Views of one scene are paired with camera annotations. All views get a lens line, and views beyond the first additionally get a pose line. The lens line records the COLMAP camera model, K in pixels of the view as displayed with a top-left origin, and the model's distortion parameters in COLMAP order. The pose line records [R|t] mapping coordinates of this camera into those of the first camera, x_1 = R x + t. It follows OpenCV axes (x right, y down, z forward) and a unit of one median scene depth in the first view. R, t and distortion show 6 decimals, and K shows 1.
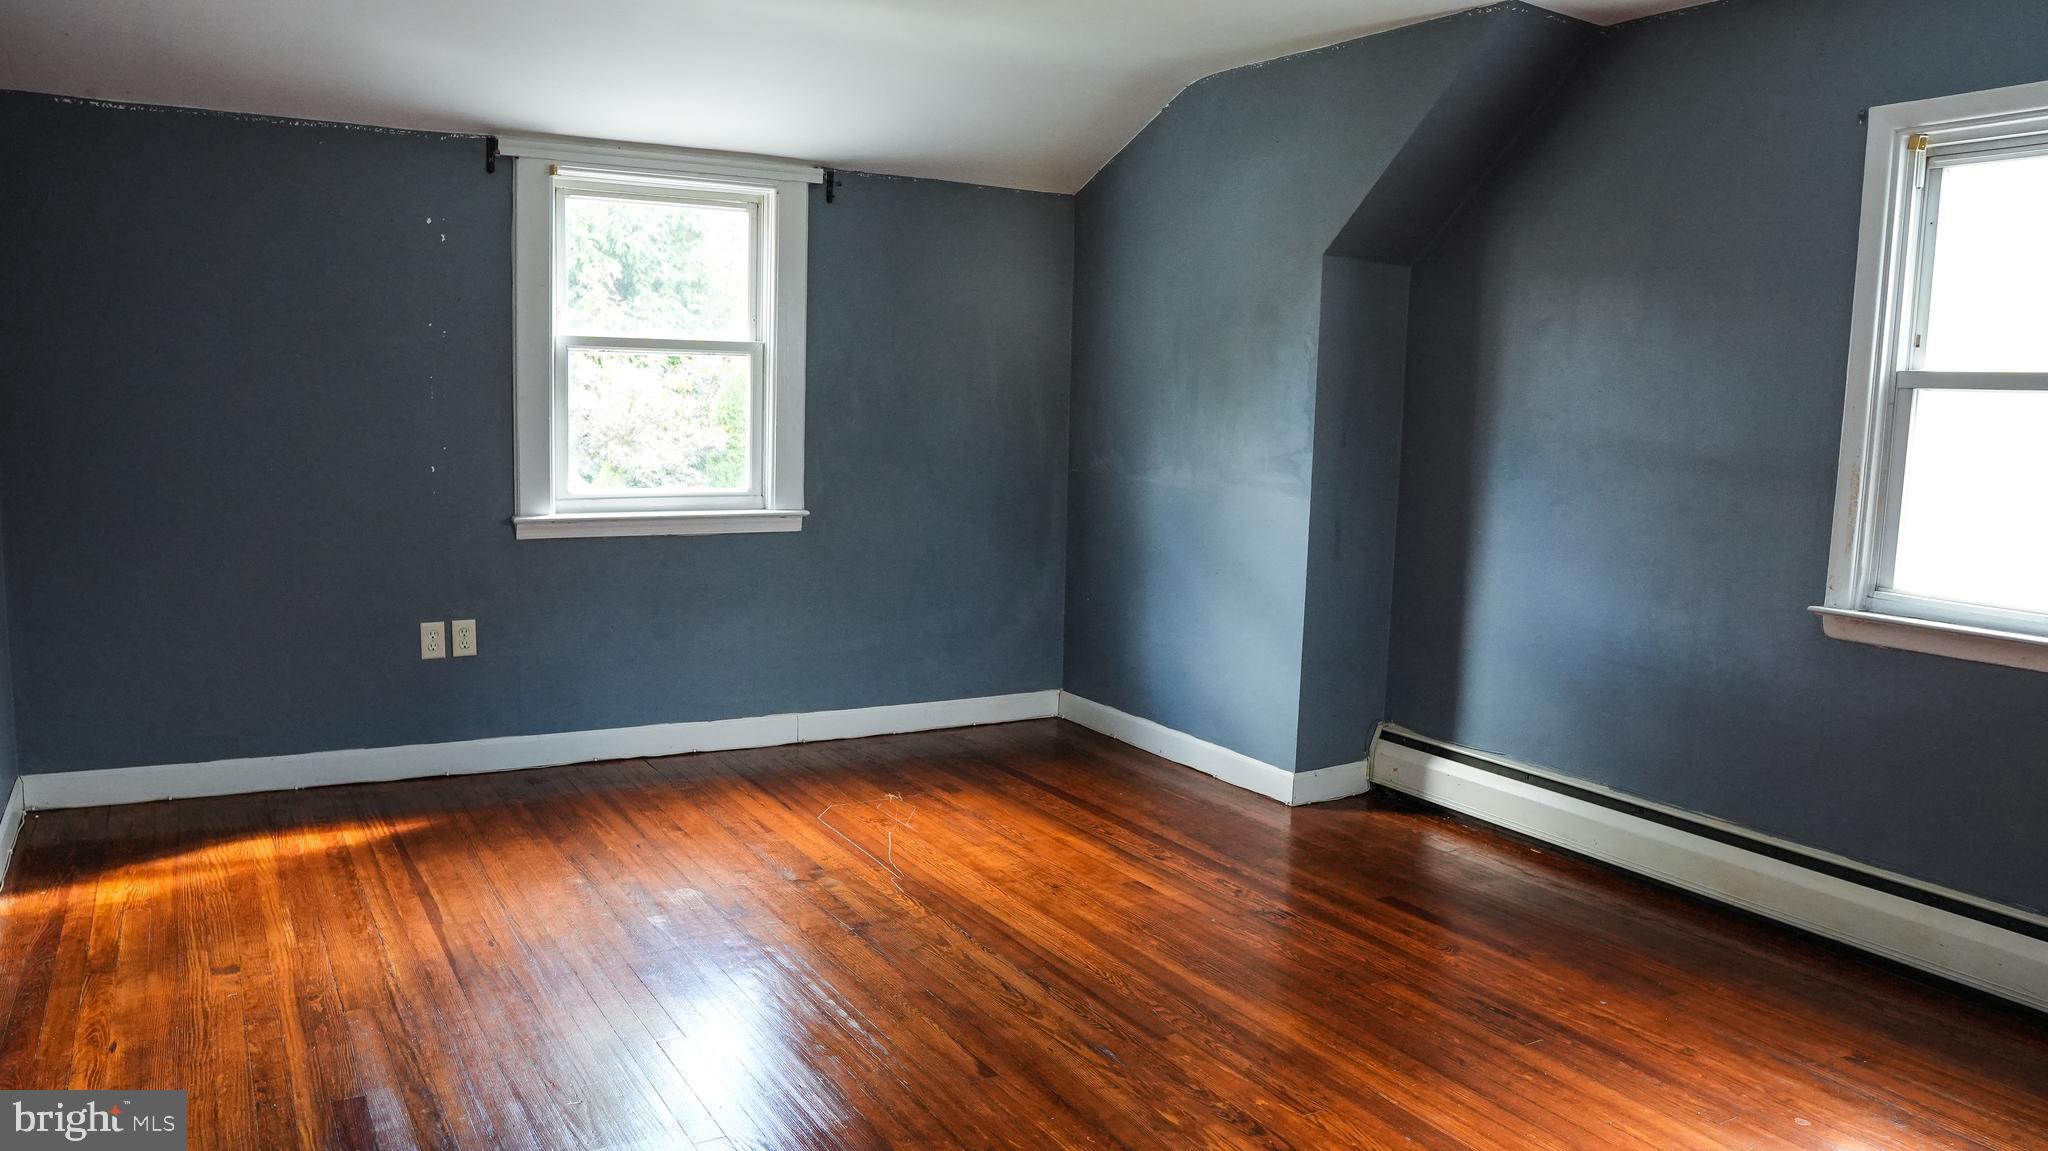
lens RADIAL K [[1390.7, 0, 998.9], [0, 1390.7, 583.5], [0, 0, 1]] dist [-0.103831, 0.065643]
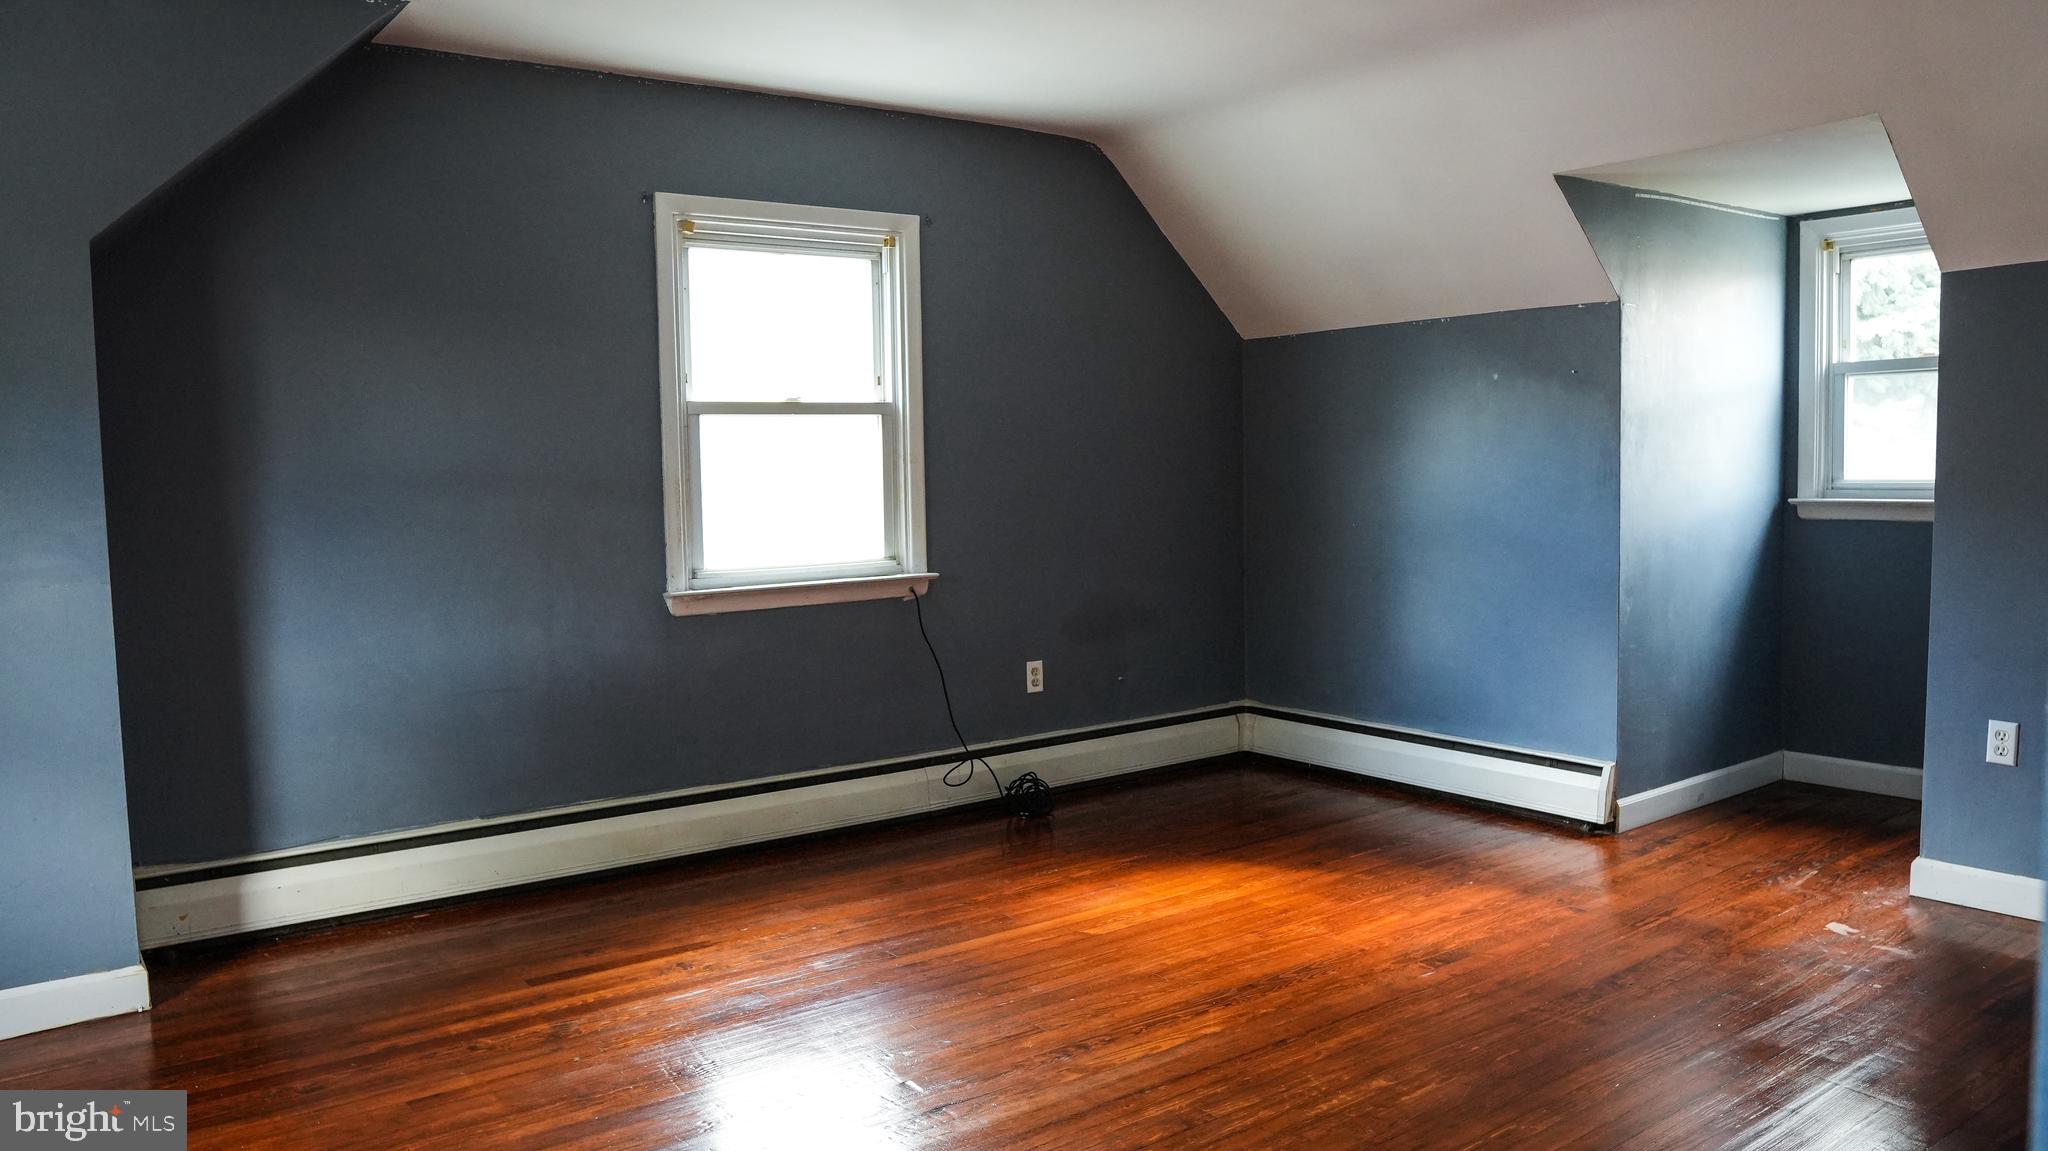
lens RADIAL K [[1456.0, 0, 1021.0], [0, 1456.0, 580.7], [0, 0, 1]] dist [-0.110972, 0.075919]
pose [[-0.119168, -0.105404, 0.987263, -0.550260], [0.144331, 0.981948, 0.122258, -0.082039], [-0.982328, 0.157062, -0.101804, 0.623591]]
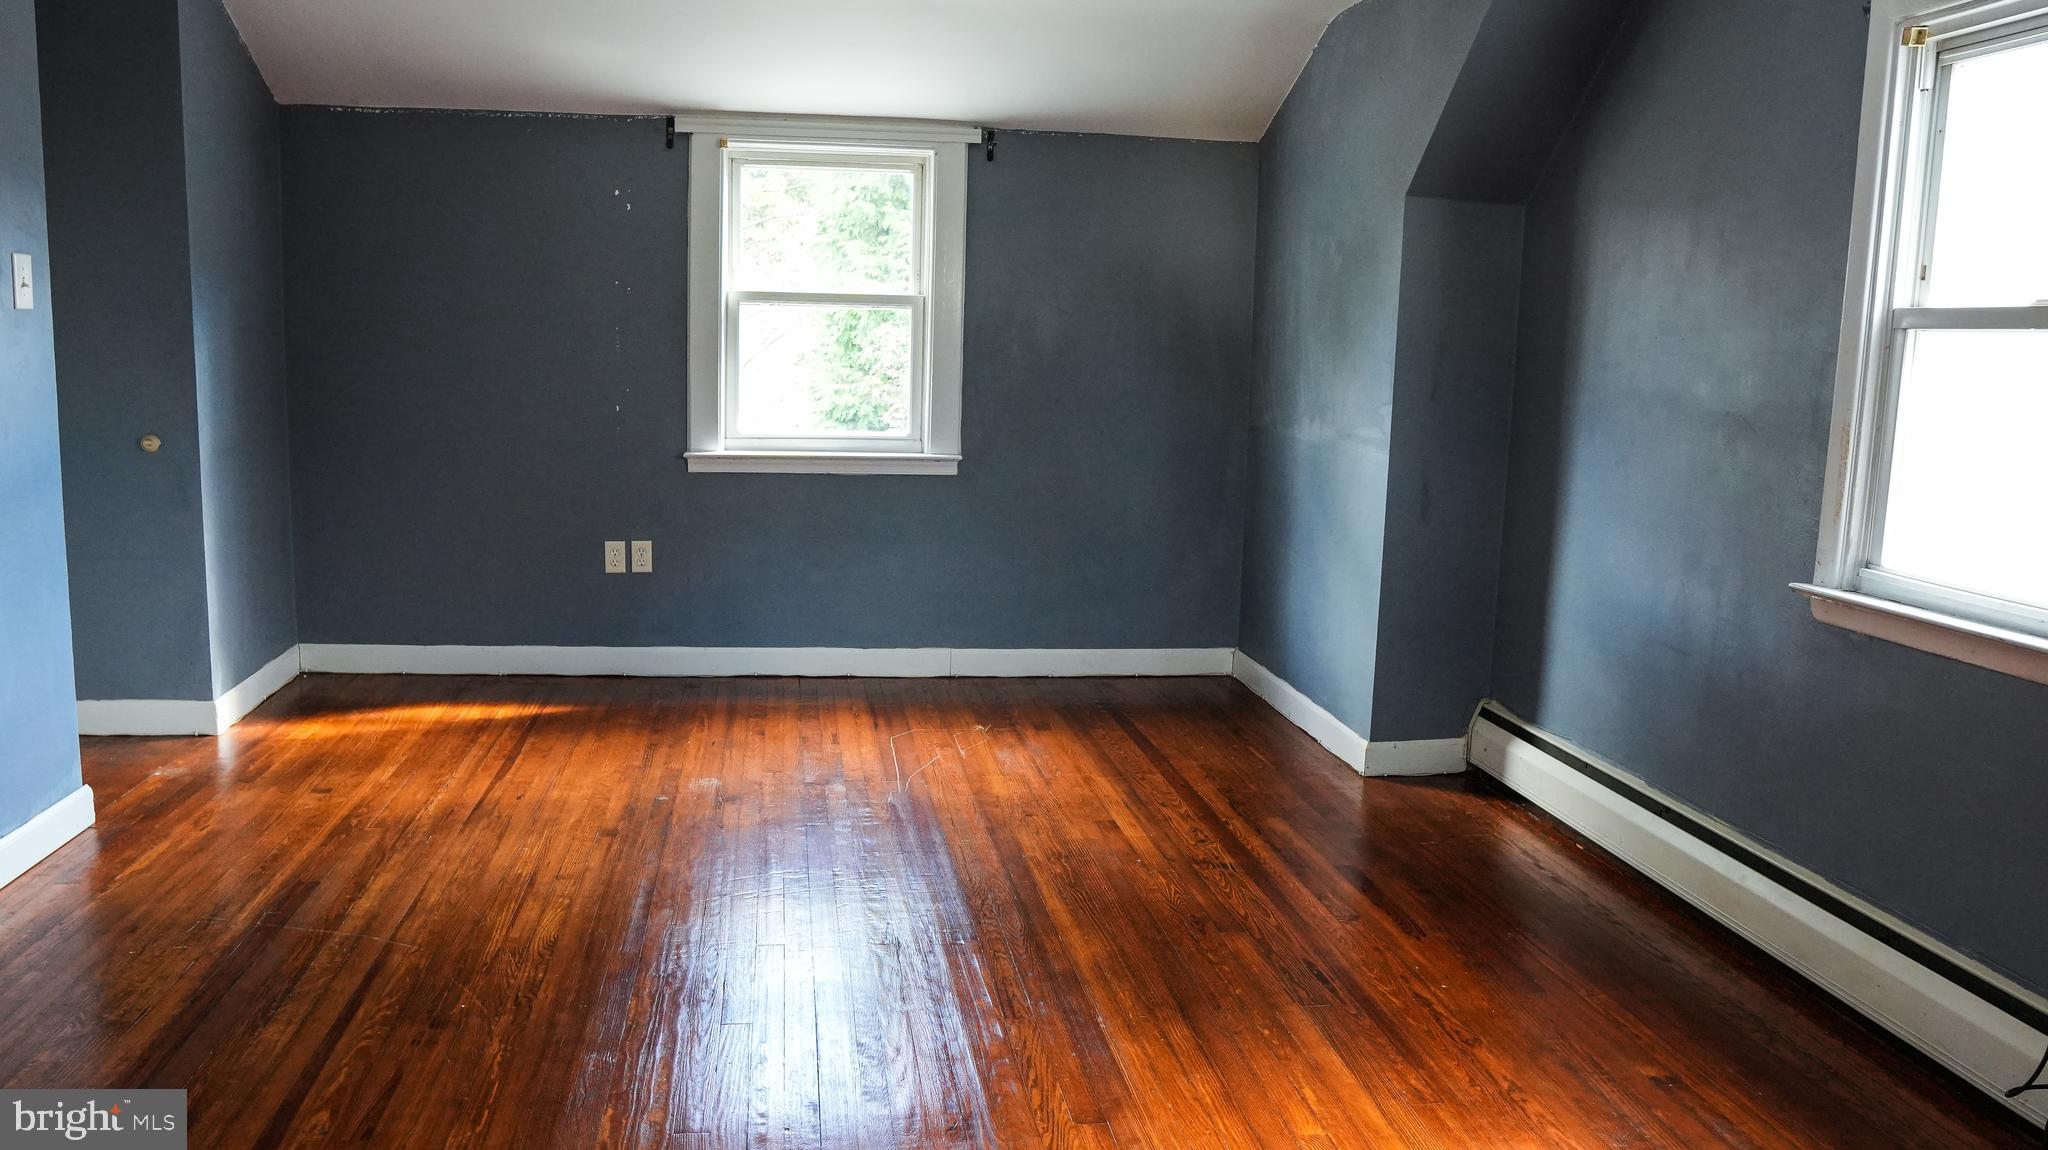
lens RADIAL K [[1456.0, 0, 1021.0], [0, 1456.0, 580.2], [0, 0, 1]] dist [-0.110972, 0.075919]
pose [[0.933893, 0.056603, -0.353043, 0.349030], [-0.050827, 0.998379, 0.025618, 0.012975], [0.353920, -0.005981, 0.935256, -0.017730]]
